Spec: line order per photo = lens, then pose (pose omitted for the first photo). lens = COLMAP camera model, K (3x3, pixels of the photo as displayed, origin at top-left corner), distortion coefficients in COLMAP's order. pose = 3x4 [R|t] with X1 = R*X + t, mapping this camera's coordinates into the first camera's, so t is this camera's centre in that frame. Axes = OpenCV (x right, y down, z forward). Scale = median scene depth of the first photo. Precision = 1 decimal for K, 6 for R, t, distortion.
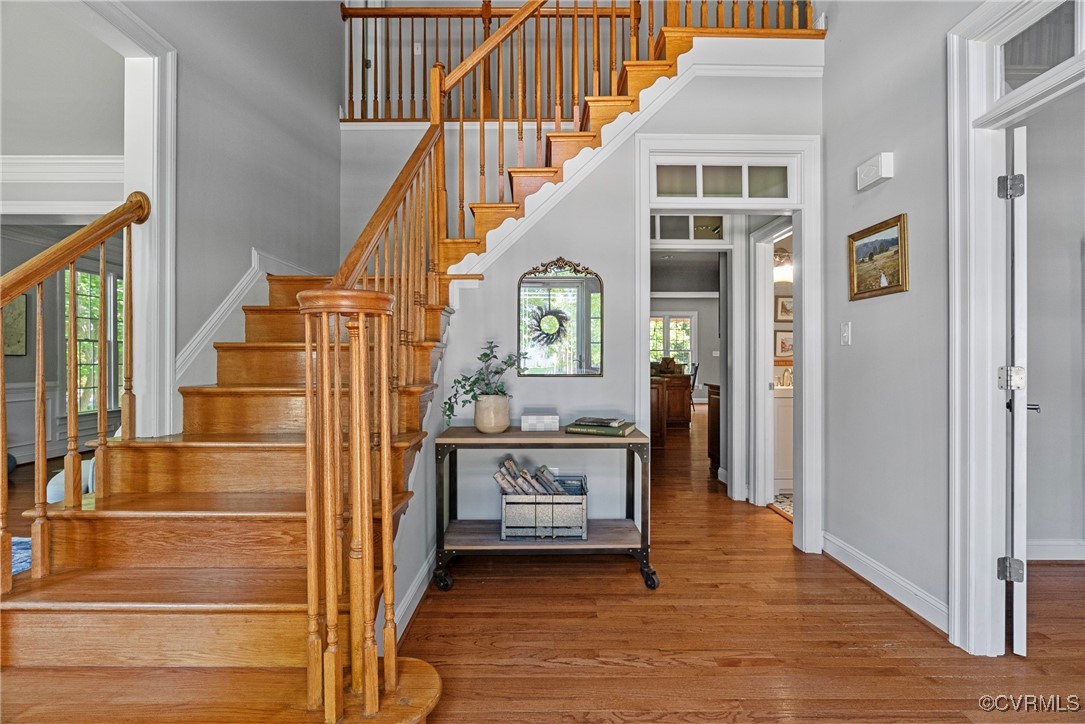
lens RADIAL K [[496.8, 0, 543.0], [0, 496.8, 359.8], [0, 0, 1]] dist [-0.000006, 0.000008]
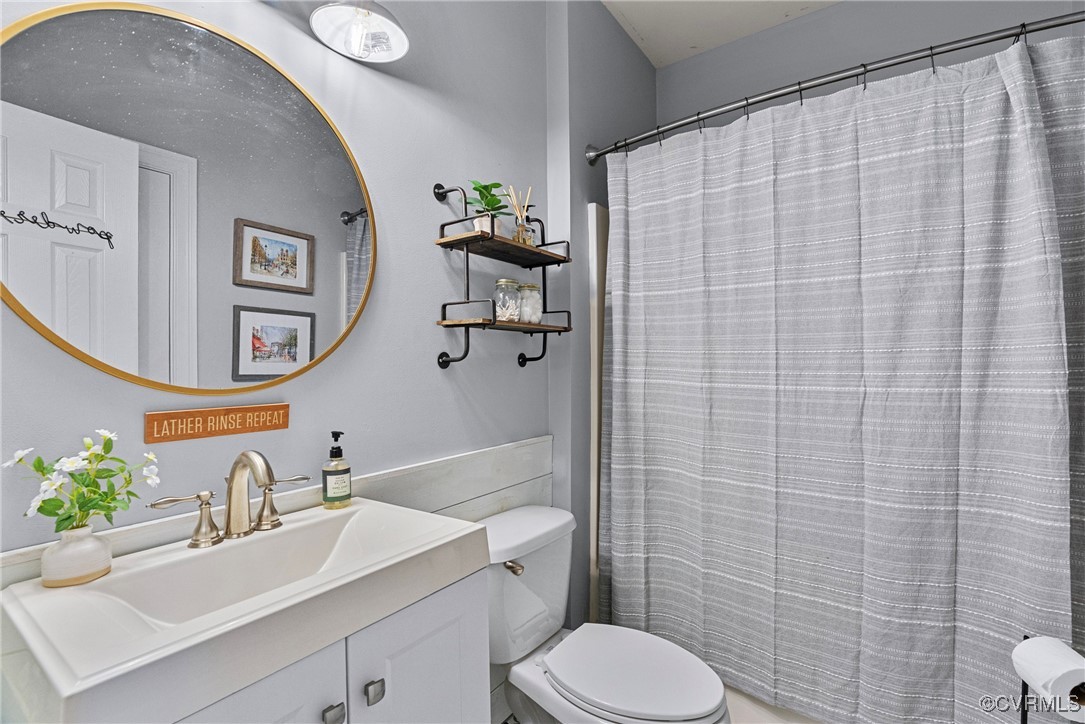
lens RADIAL K [[496.8, 0, 543.2], [0, 496.8, 361.5], [0, 0, 1]] dist [-0.000006, 0.000008]
pose [[0.581288, 0.003820, 0.813689, 0.284400], [0.000837, 0.999986, -0.005293, -0.011077], [-0.813697, 0.003758, 0.581277, 0.562106]]
